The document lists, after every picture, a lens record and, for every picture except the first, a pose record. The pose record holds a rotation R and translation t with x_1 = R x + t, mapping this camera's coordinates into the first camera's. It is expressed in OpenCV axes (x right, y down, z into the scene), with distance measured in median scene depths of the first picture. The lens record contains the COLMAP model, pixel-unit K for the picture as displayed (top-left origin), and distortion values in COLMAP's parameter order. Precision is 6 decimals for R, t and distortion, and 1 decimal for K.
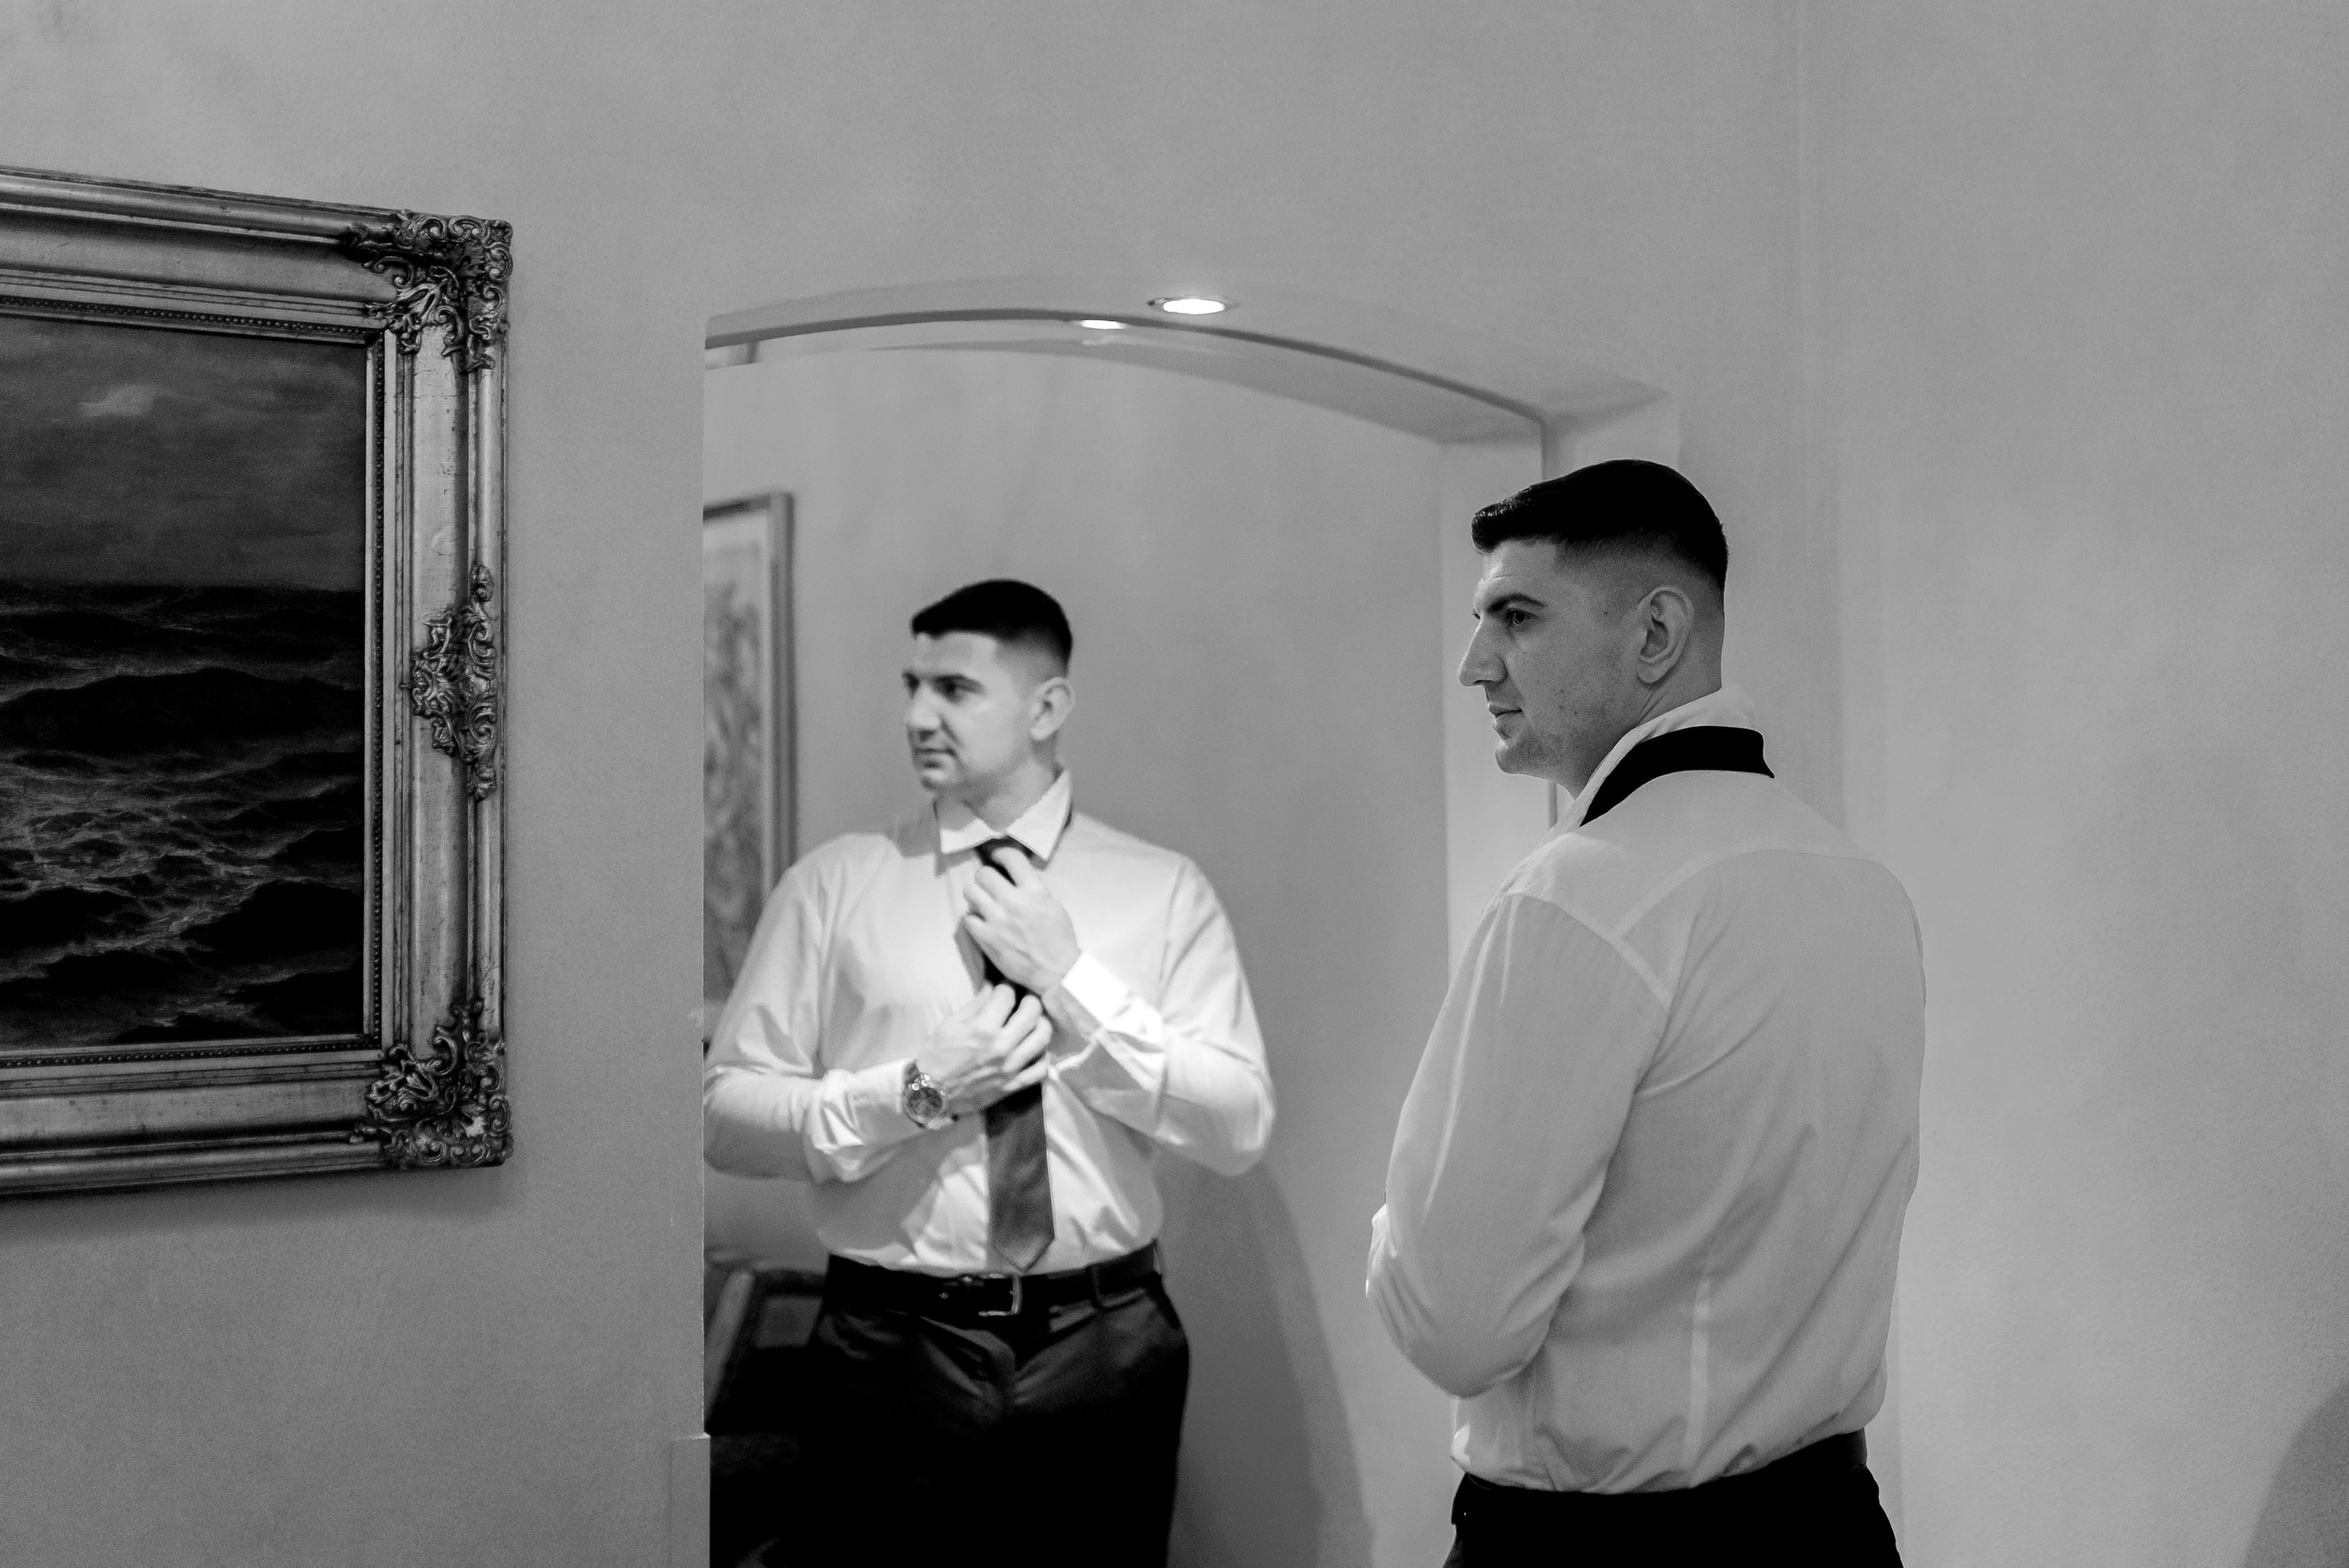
lens RADIAL K [[2457.8, 0, 1172.0], [0, 2457.8, 720.2], [0, 0, 1]] dist [-0.005589, 0.432895]
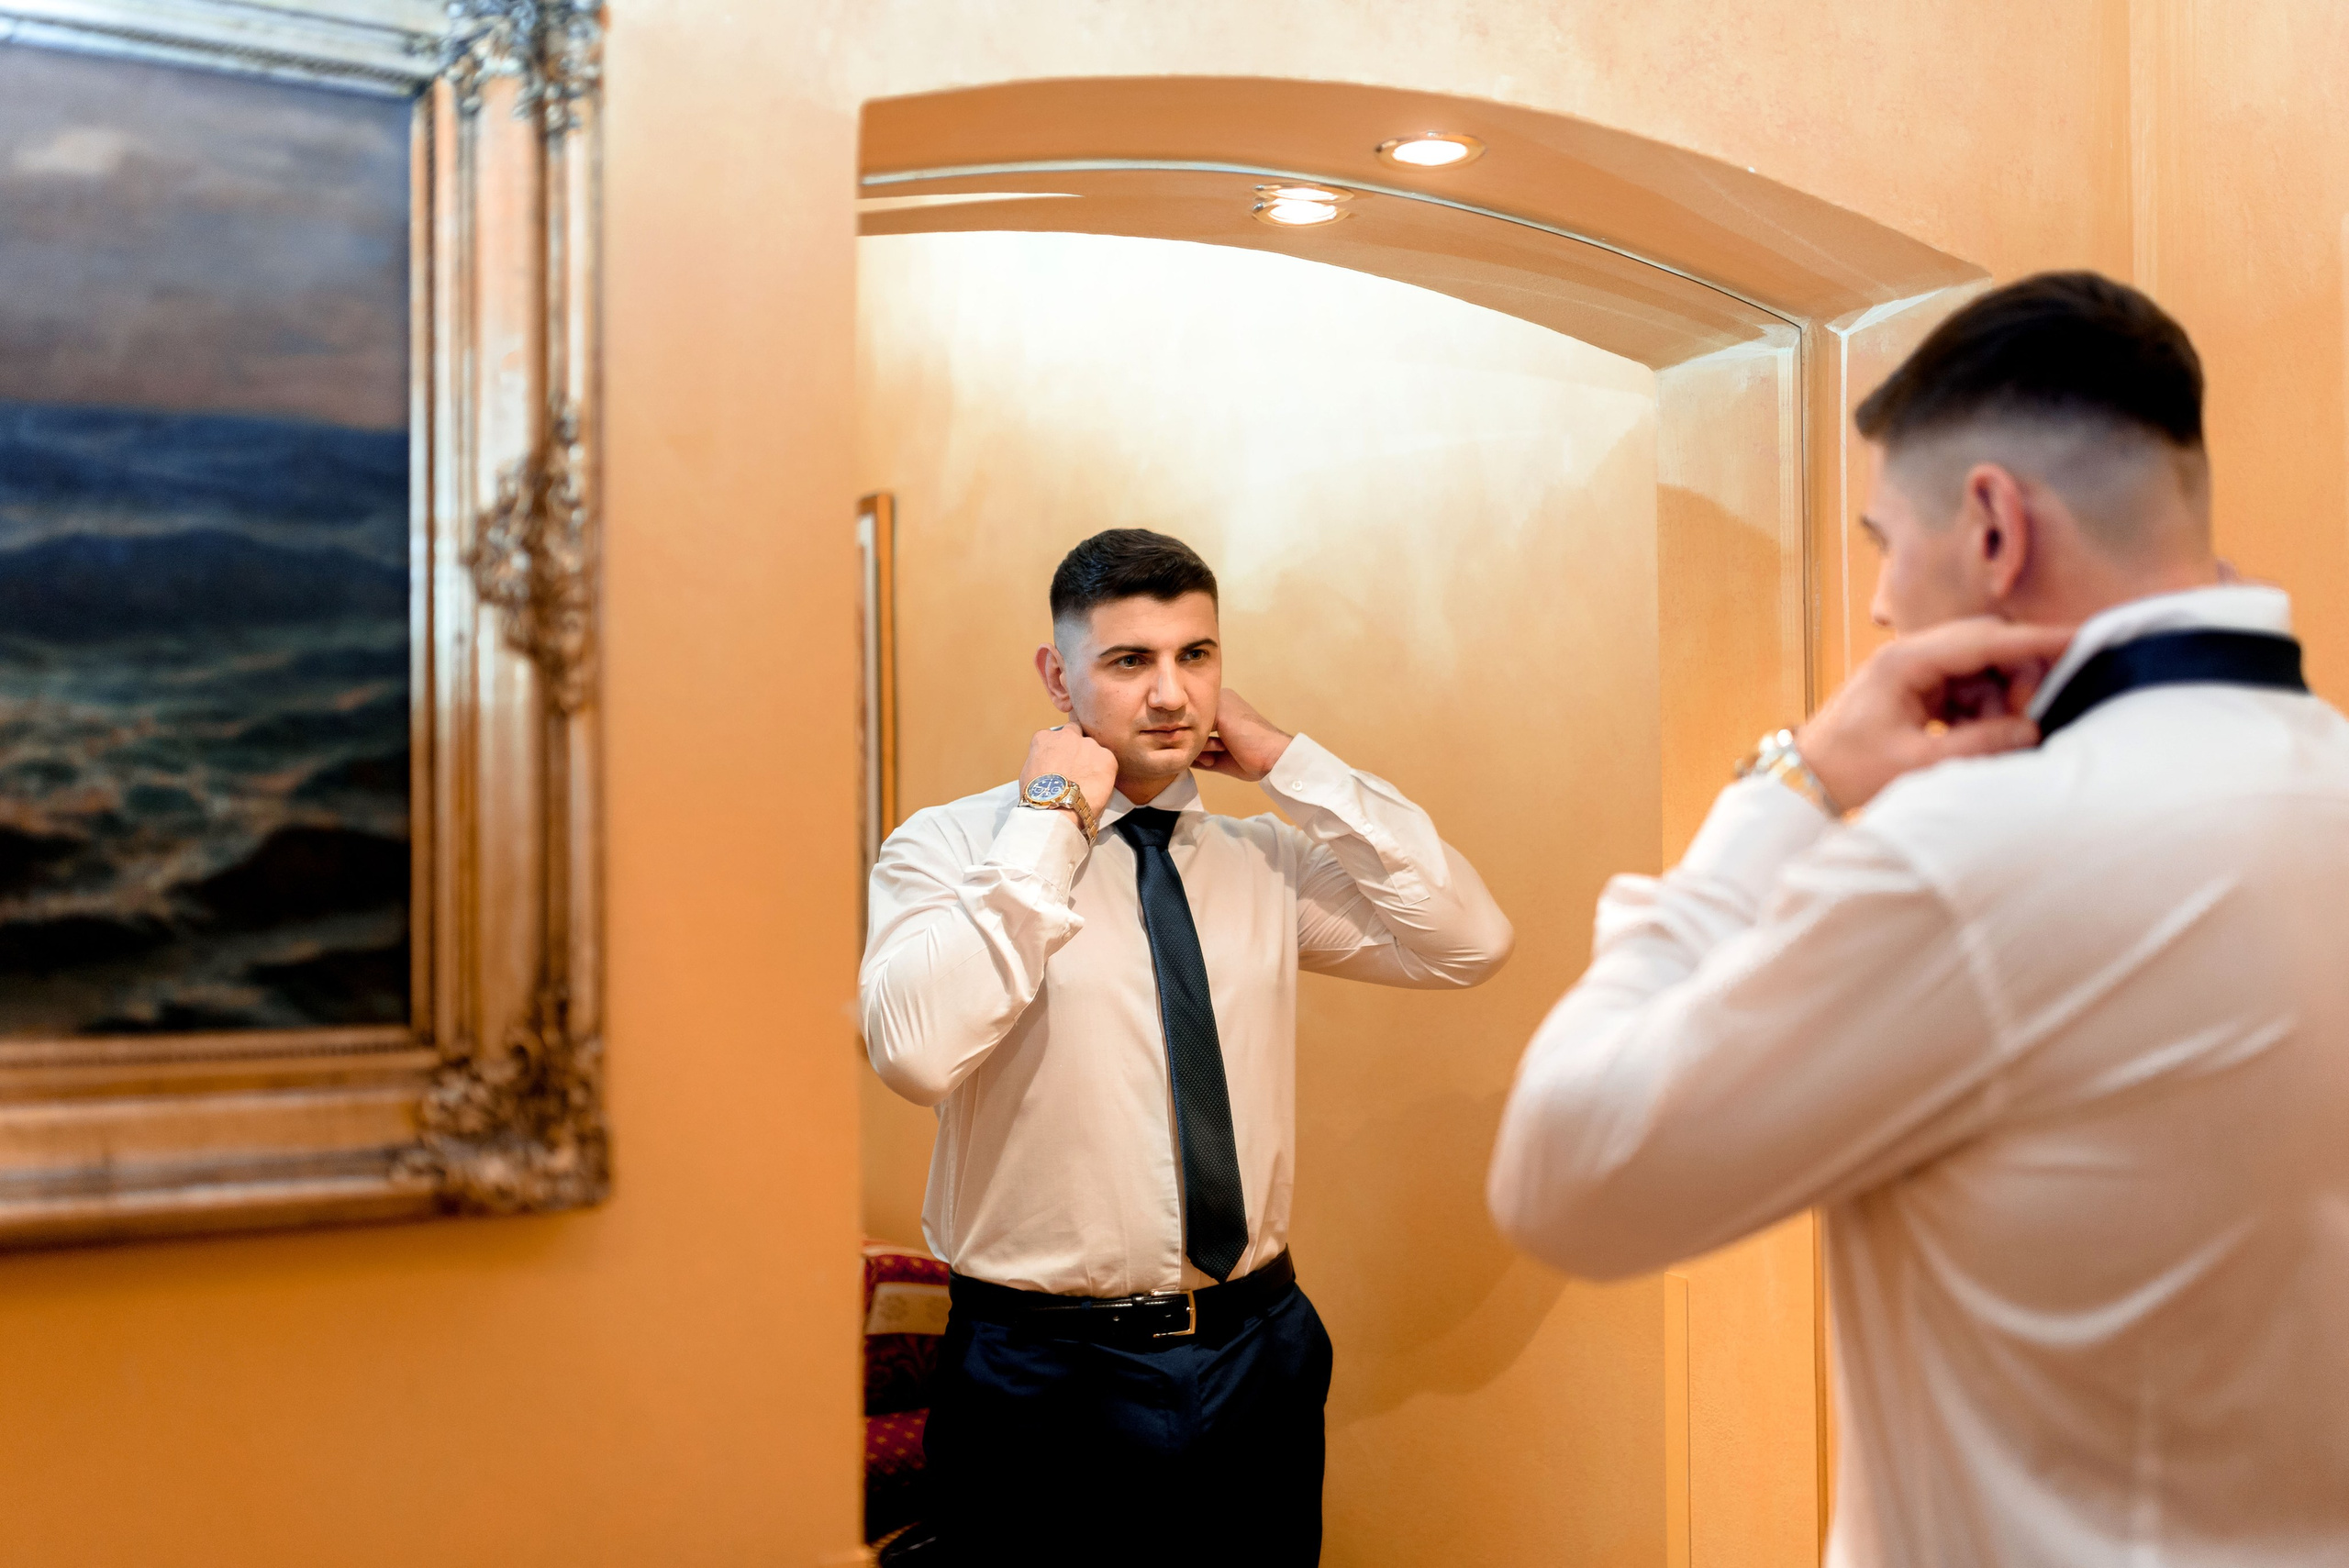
lens RADIAL K [[2309.8, 0, 1174.5], [0, 2309.8, 784.0], [0, 0, 1]] dist [0.004635, 0.140190]
pose [[0.999787, 0.005898, -0.019756, -0.084895], [-0.005133, 0.999244, 0.038535, 0.025562], [0.019968, -0.038426, 0.999062, 0.309130]]
